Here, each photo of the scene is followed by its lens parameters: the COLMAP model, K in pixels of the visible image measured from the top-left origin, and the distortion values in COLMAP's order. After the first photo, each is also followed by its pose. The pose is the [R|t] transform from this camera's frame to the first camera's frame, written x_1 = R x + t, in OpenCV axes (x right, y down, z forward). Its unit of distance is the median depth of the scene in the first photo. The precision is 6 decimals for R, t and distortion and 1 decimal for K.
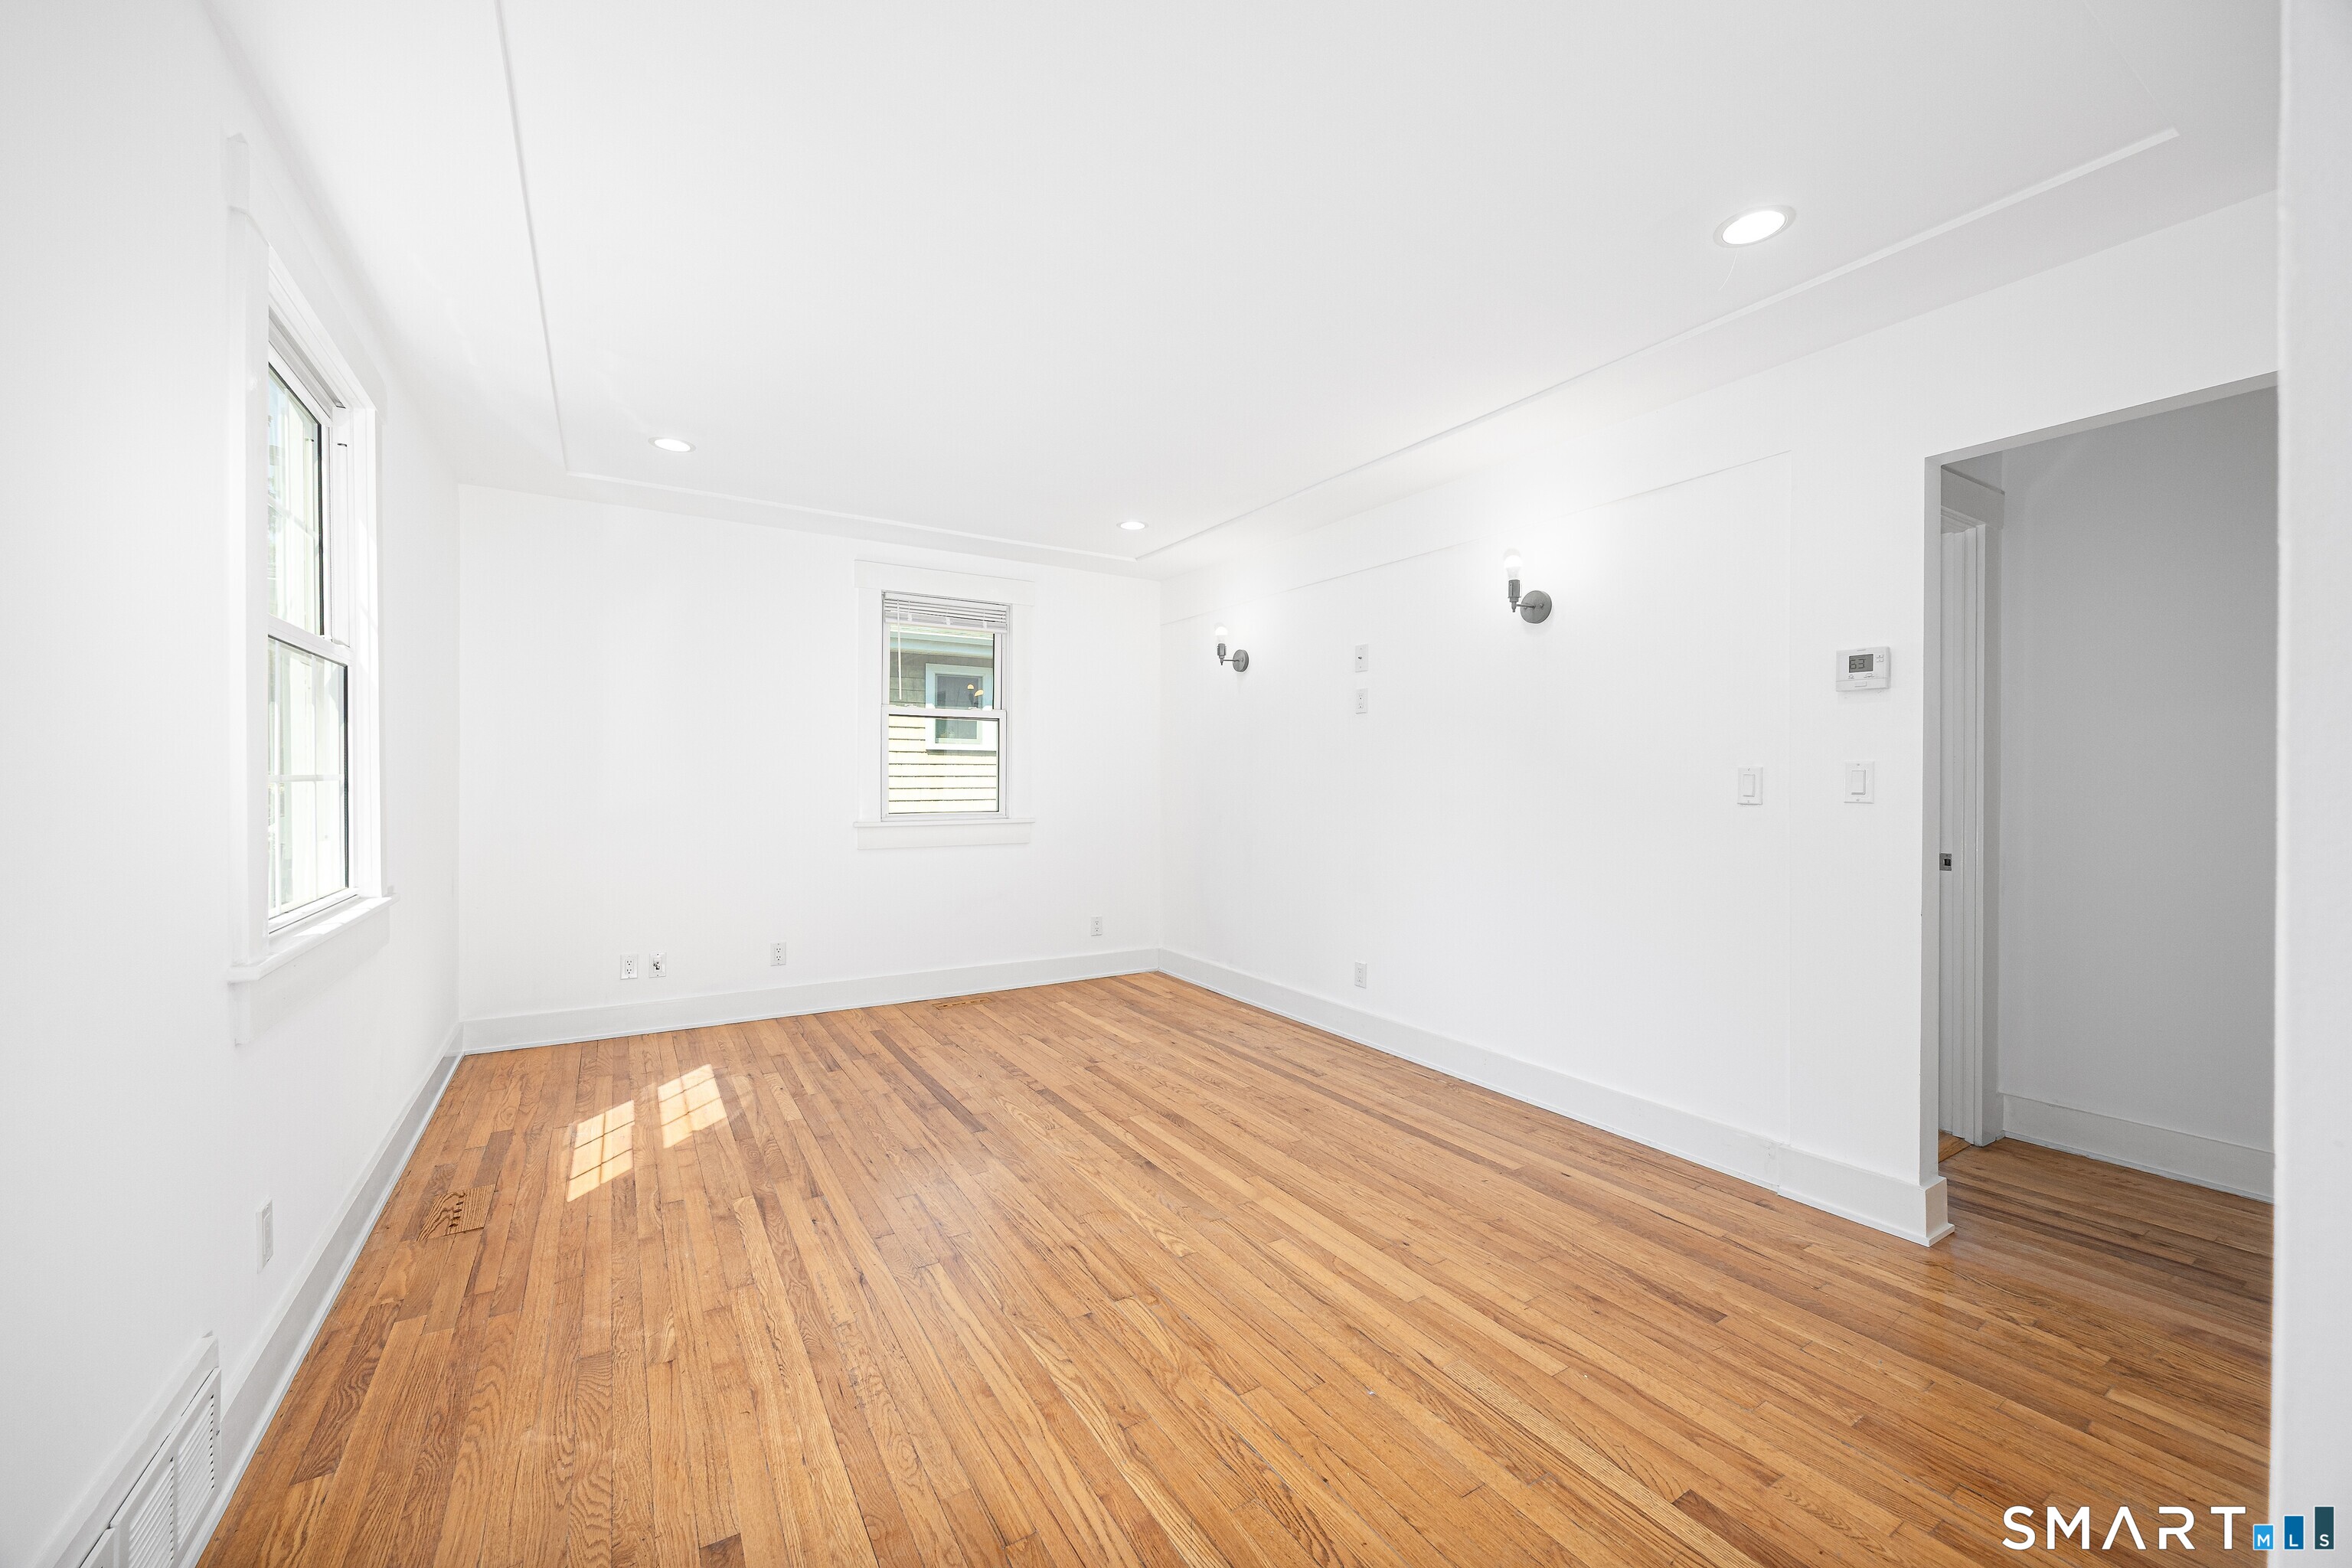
lens RADIAL K [[900.5, 0, 1176.0], [0, 900.5, 784.0], [0, 0, 1]] dist [-0.001515, 0.000136]
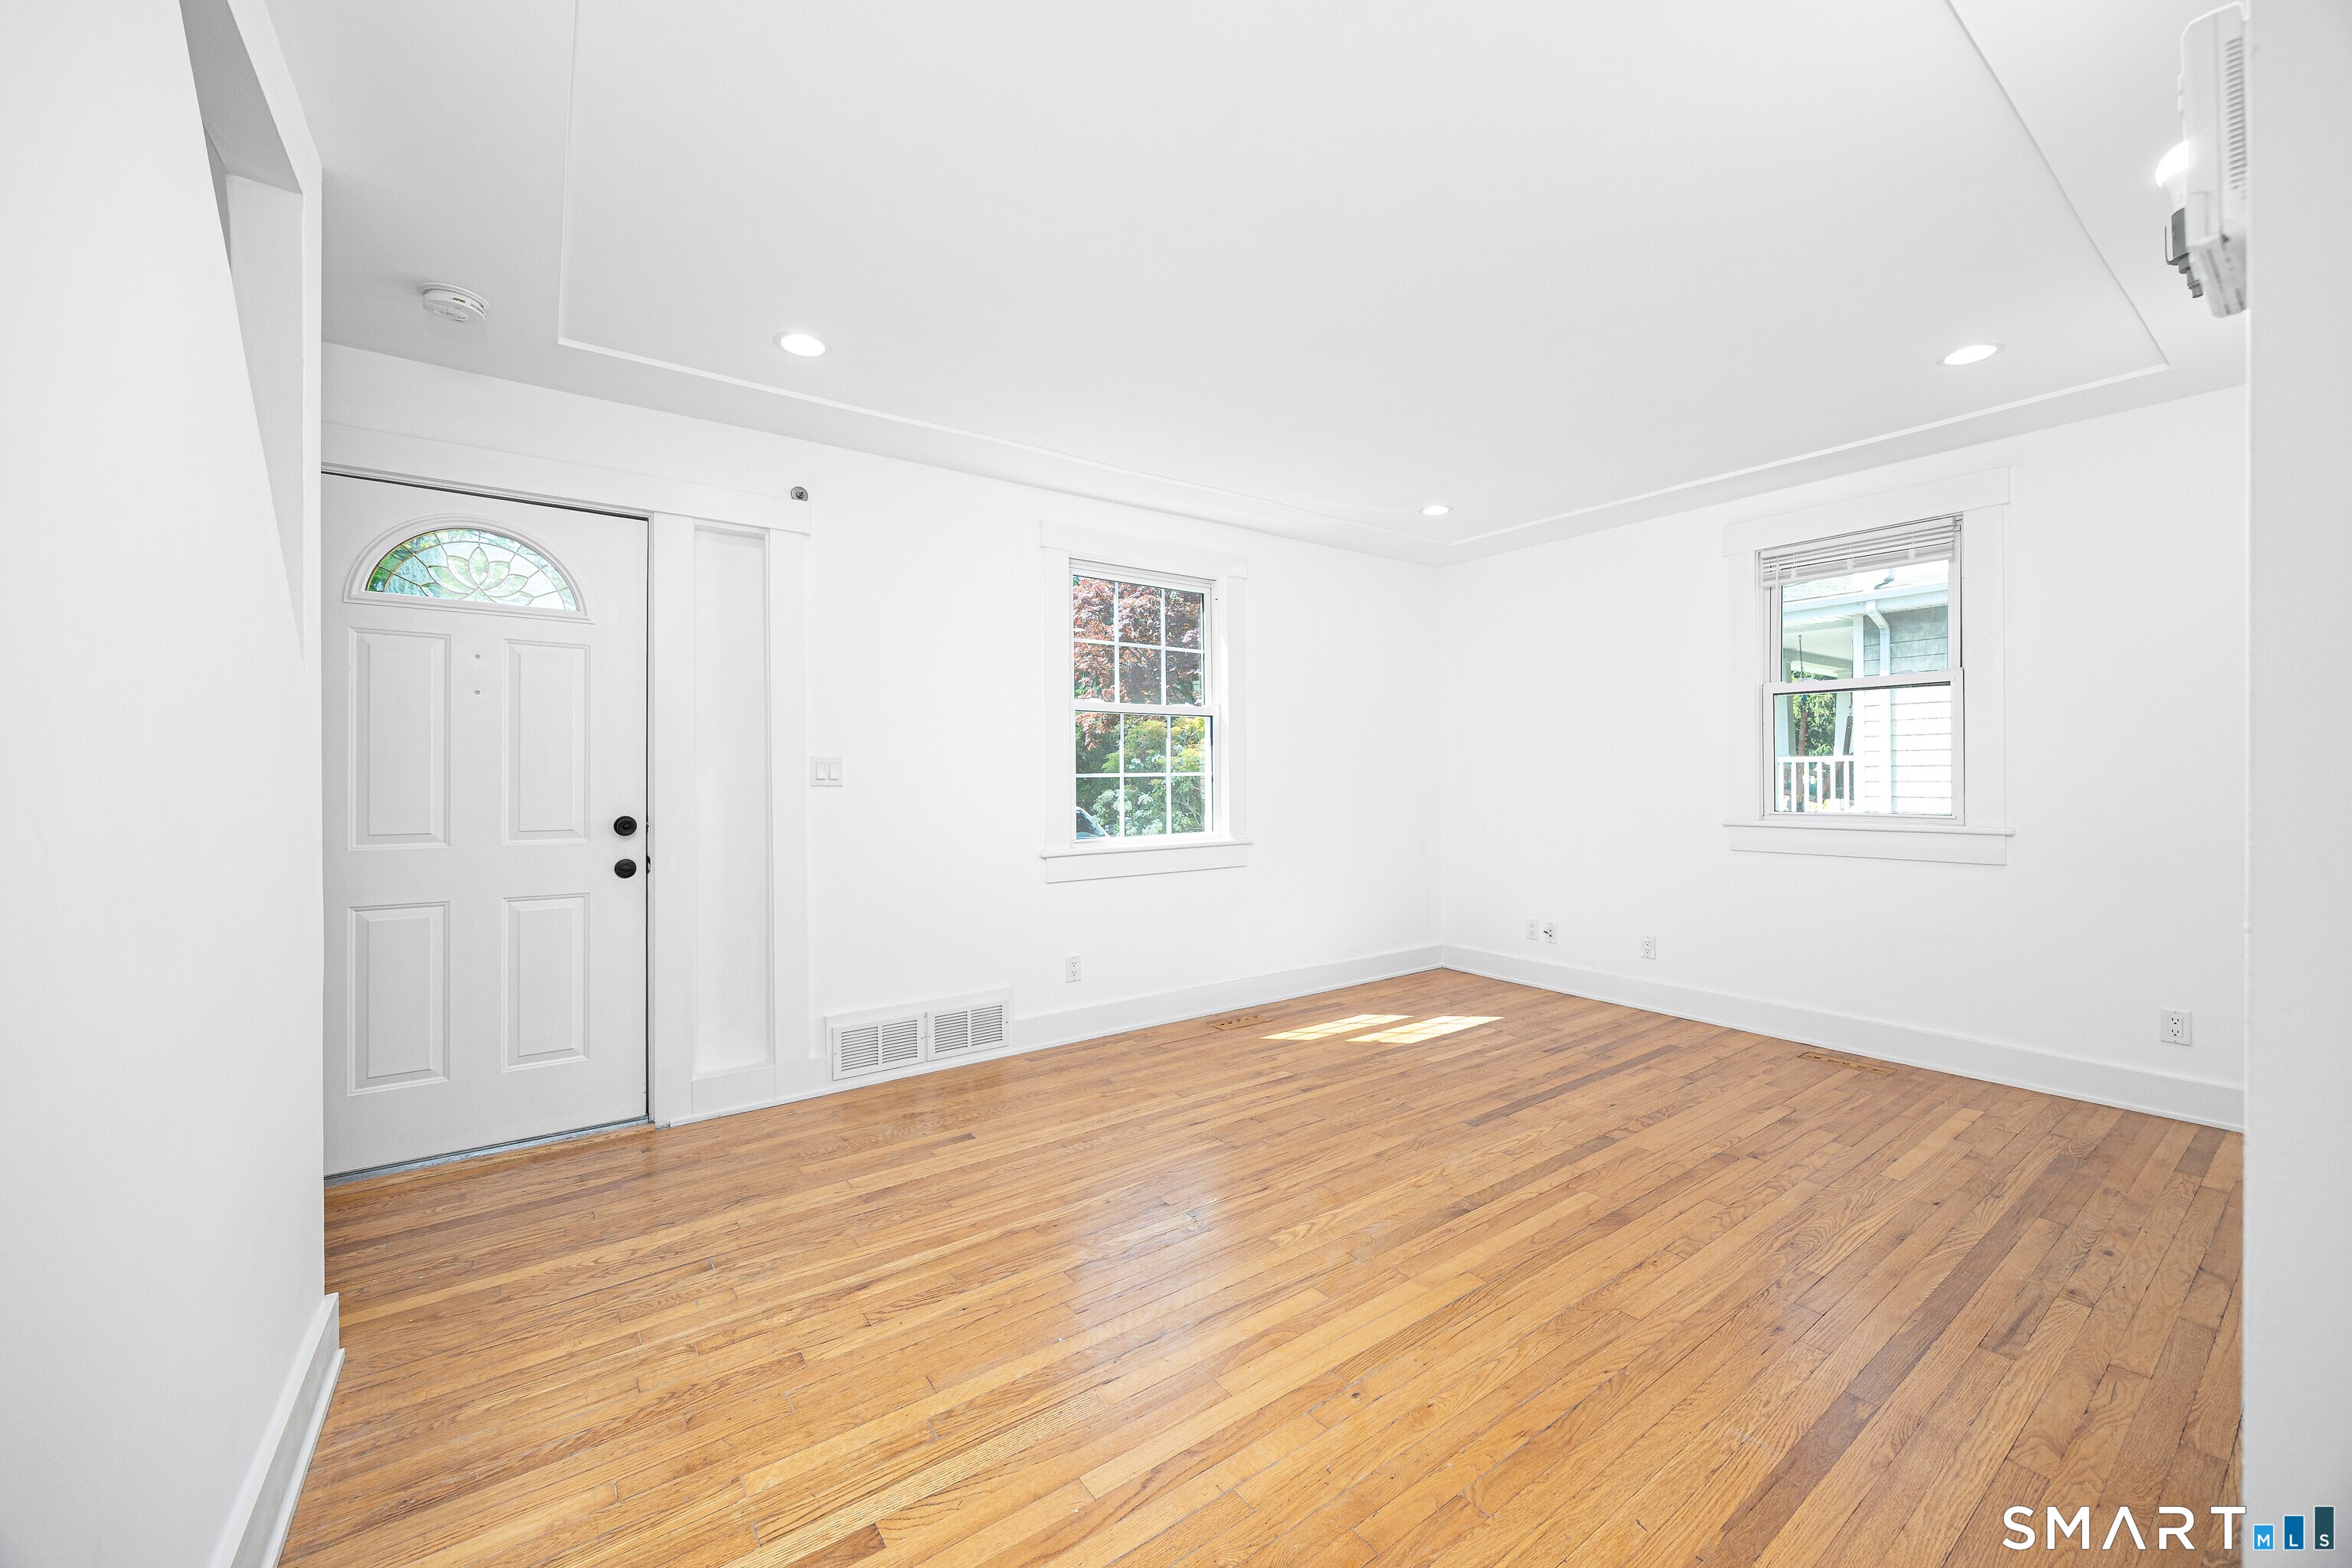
lens RADIAL K [[900.5, 0, 1176.0], [0, 900.5, 784.0], [0, 0, 1]] dist [-0.001515, 0.000136]
pose [[0.067246, 0.004110, -0.997728, 0.768085], [0.003743, 0.999983, 0.004372, 0.007800], [0.997729, -0.004029, 0.067230, 0.635972]]
